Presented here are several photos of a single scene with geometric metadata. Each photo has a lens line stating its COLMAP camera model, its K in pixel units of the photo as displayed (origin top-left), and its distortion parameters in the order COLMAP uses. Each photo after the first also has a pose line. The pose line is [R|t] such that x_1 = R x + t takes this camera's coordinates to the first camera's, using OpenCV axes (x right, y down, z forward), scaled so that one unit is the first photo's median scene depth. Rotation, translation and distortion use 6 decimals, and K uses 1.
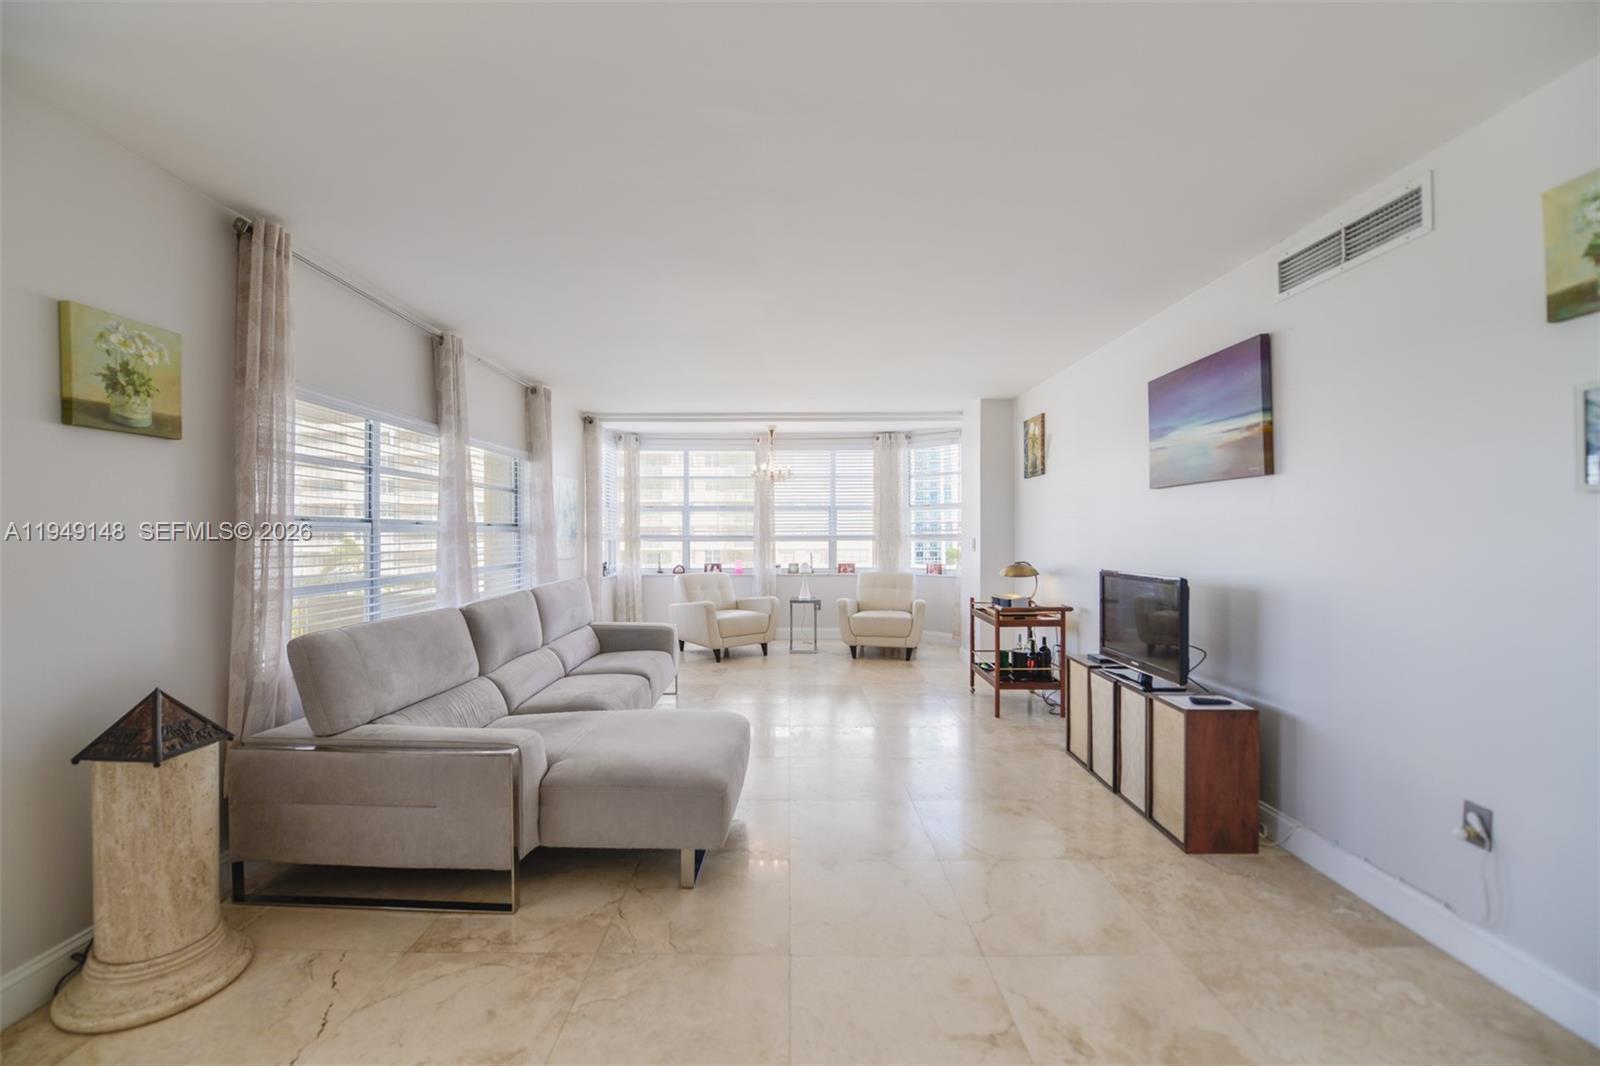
lens RADIAL K [[657.0, 0, 787.6], [0, 657.0, 536.7], [0, 0, 1]] dist [-0.001994, -0.009237]
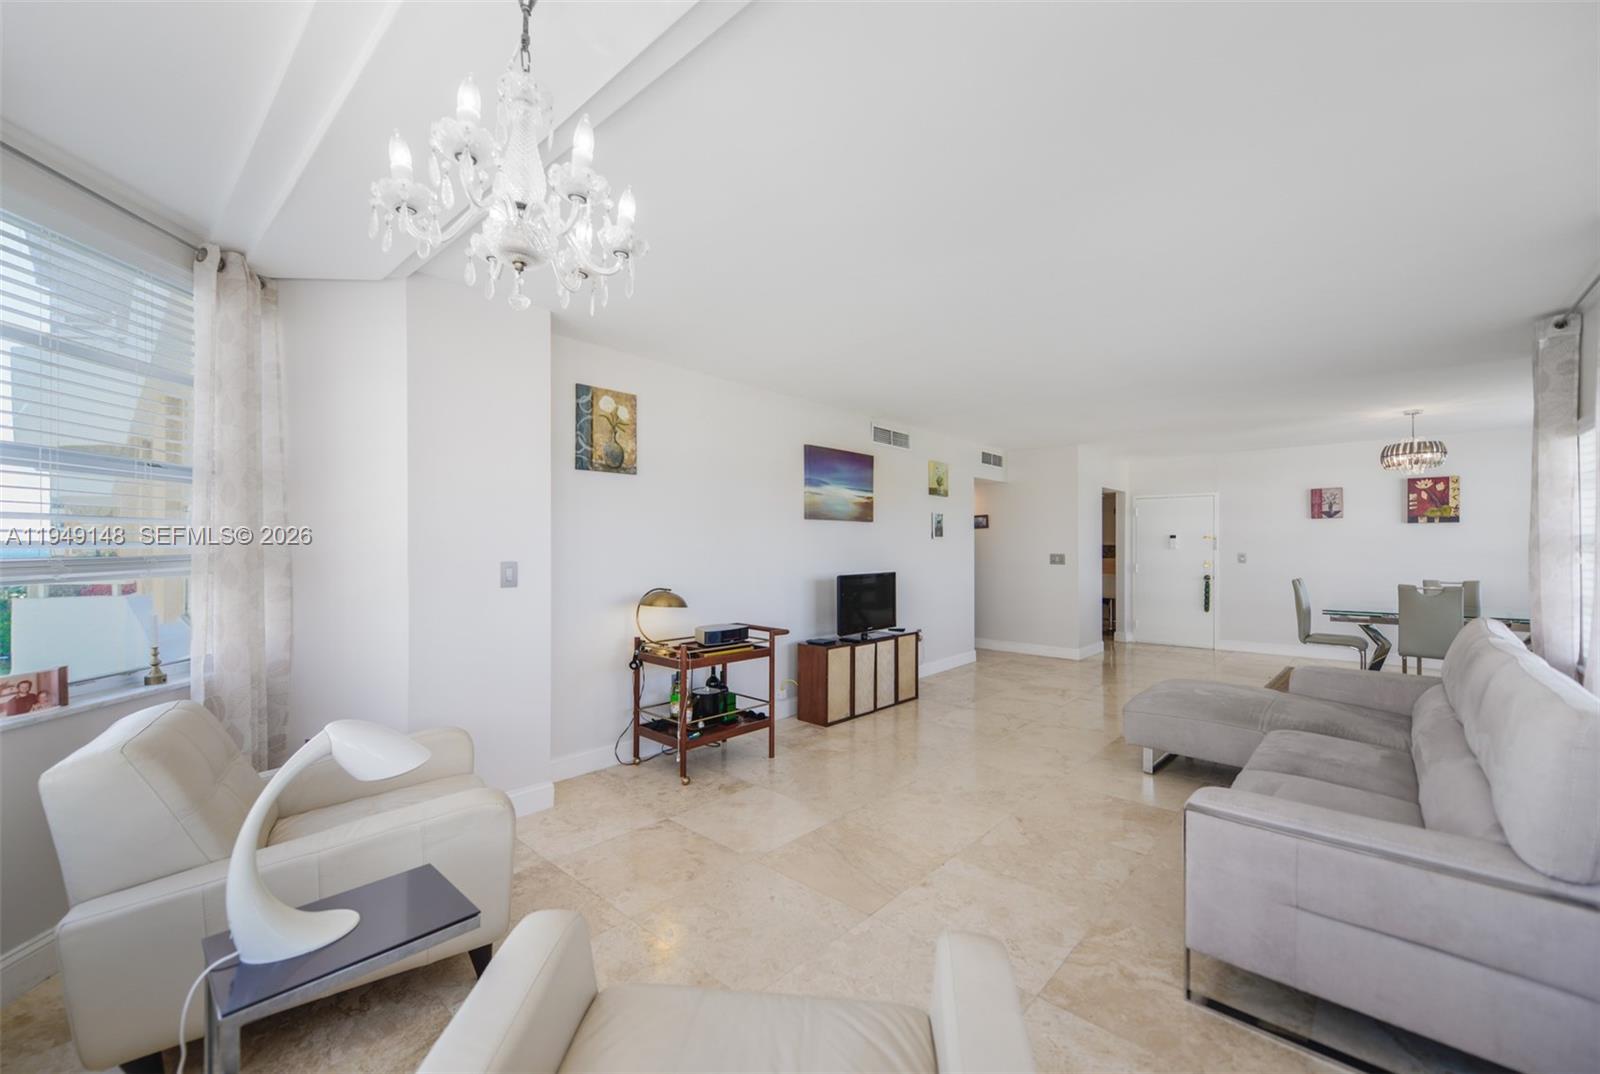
lens RADIAL K [[640.9, 0, 794.5], [0, 640.9, 544.1], [0, 0, 1]] dist [0.002730, 0.000148]
pose [[-0.739163, 0.006262, 0.673497, -0.476644], [0.005746, 0.999979, -0.002991, -0.018162], [-0.673502, 0.001659, -0.739184, 2.650924]]
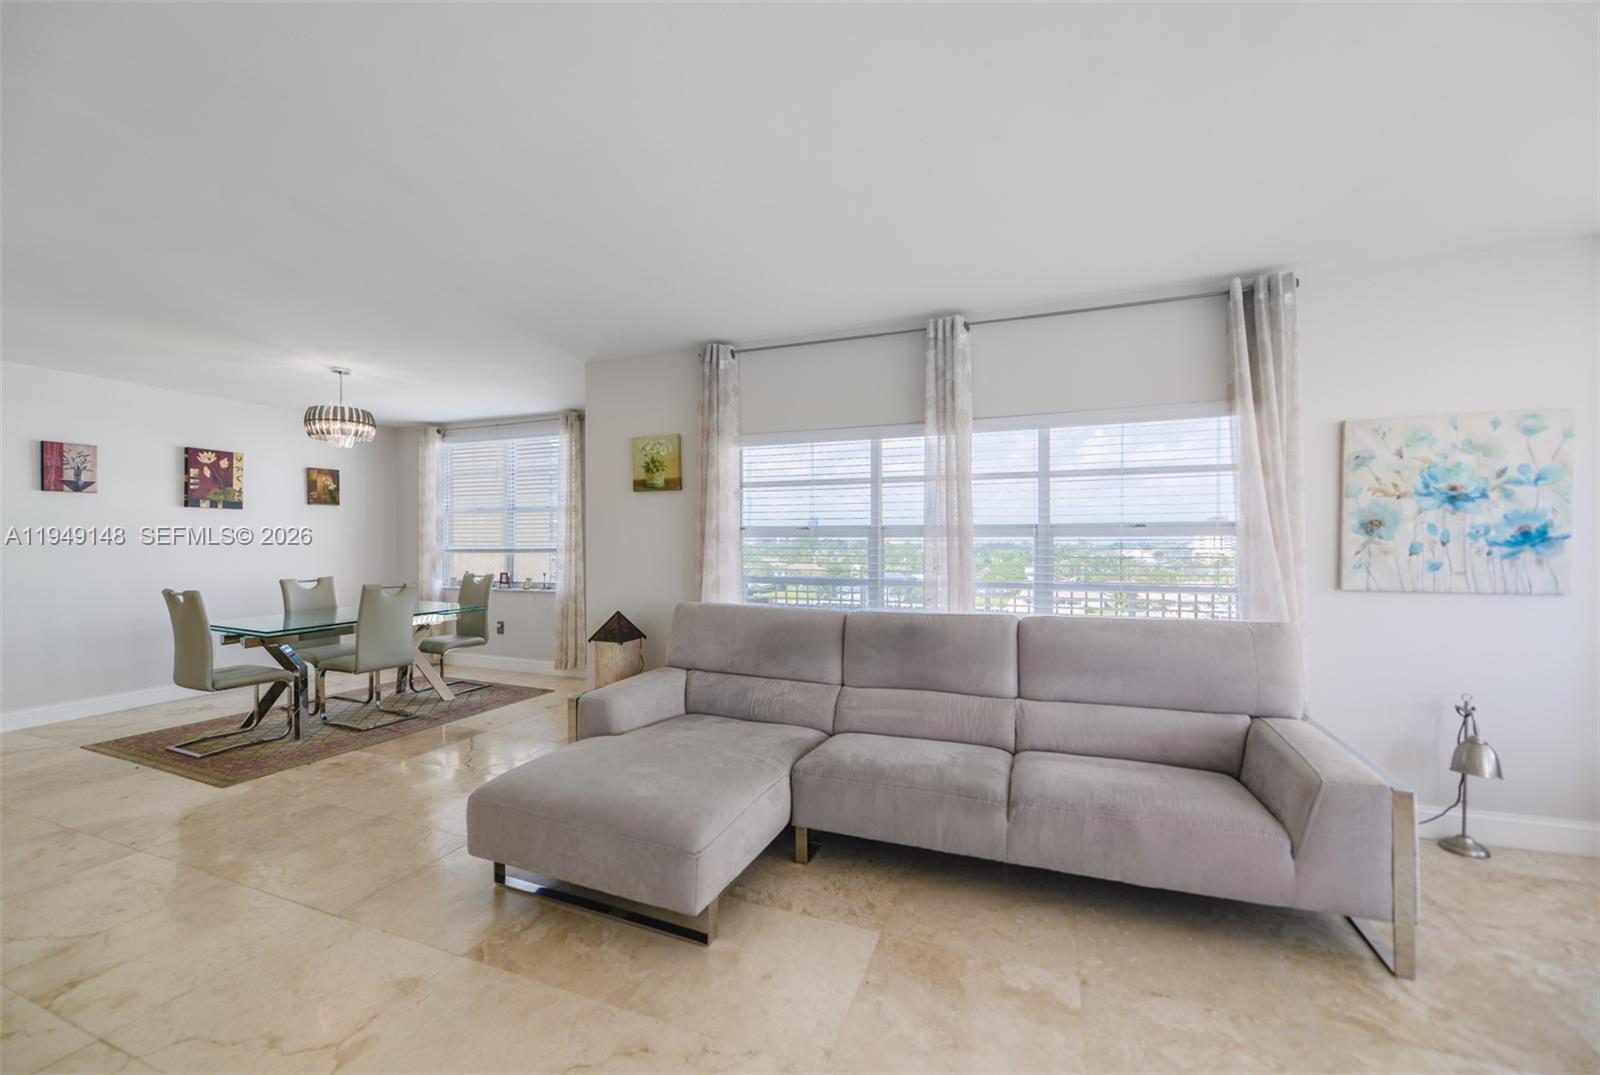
lens RADIAL K [[638.7, 0, 804.4], [0, 638.7, 546.2], [0, 0, 1]] dist [-0.011758, -0.000361]
pose [[-0.350298, 0.010166, -0.936583, 0.522077], [-0.002147, 0.999930, 0.011657, -0.005038], [0.936636, 0.006094, -0.350252, 1.531917]]
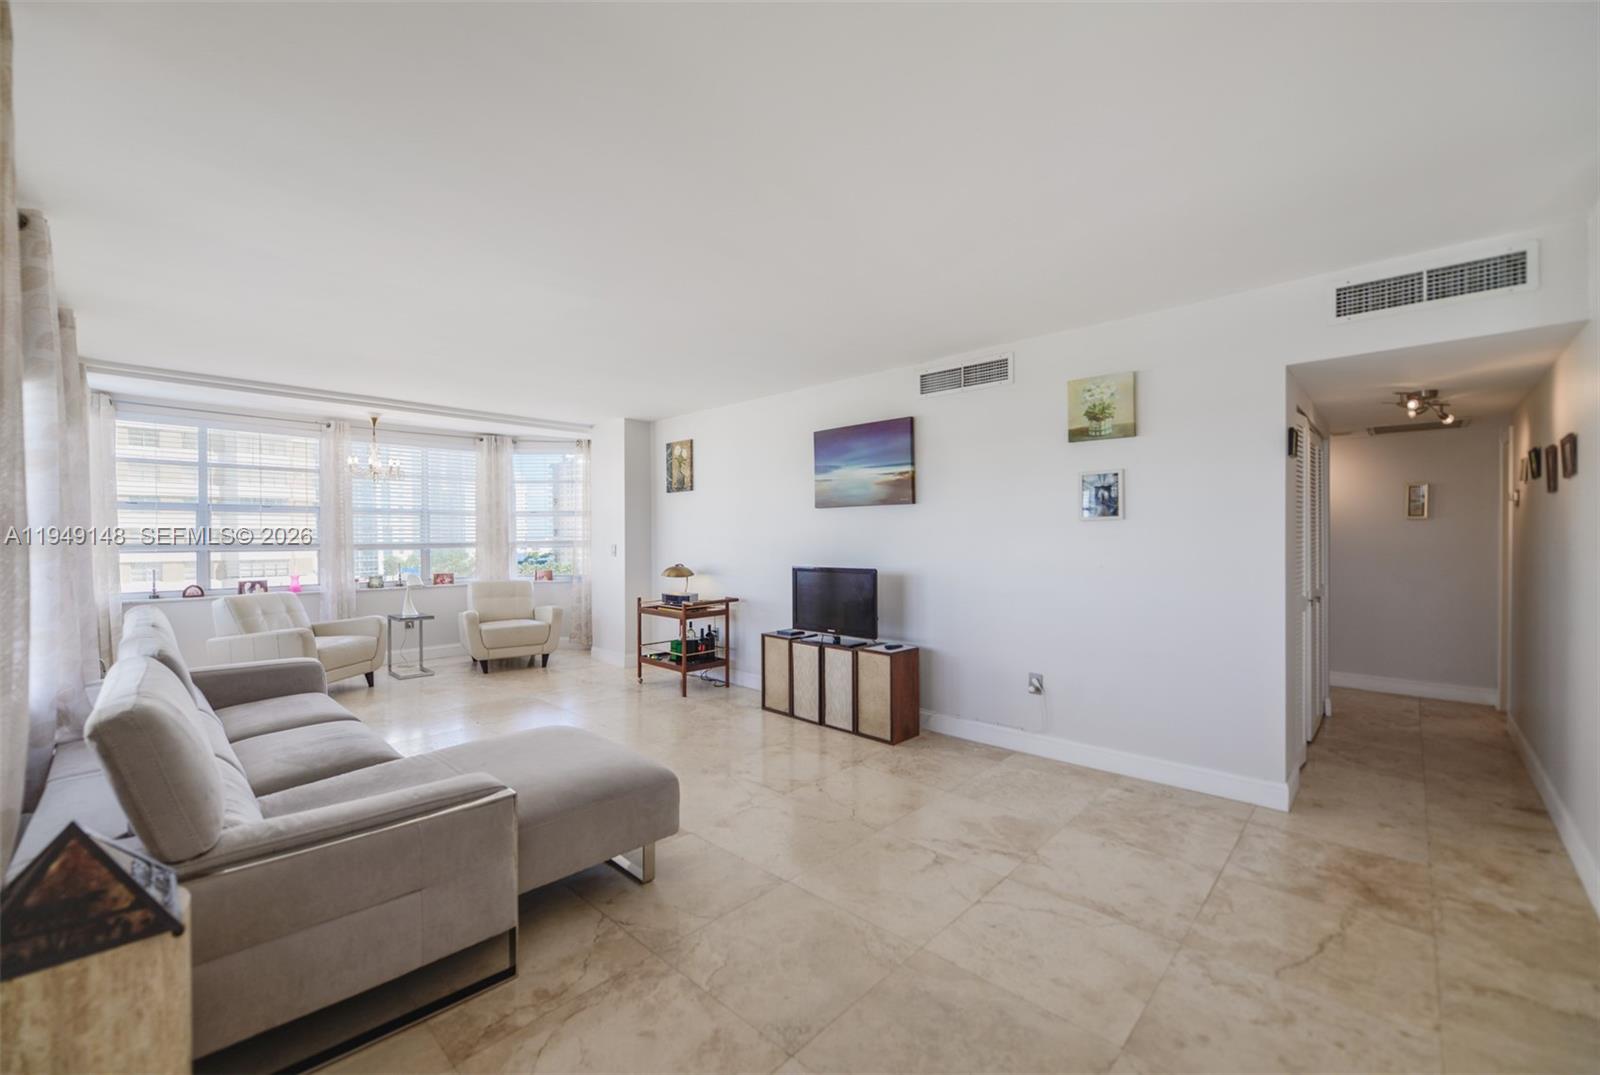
lens RADIAL K [[644.9, 0, 793.5], [0, 644.9, 541.2], [0, 0, 1]] dist [-0.001372, -0.000325]
pose [[0.687148, -0.004624, 0.726503, -0.625136], [0.006520, 0.999979, 0.000199, -0.003181], [-0.726488, 0.004600, 0.687164, 0.108680]]
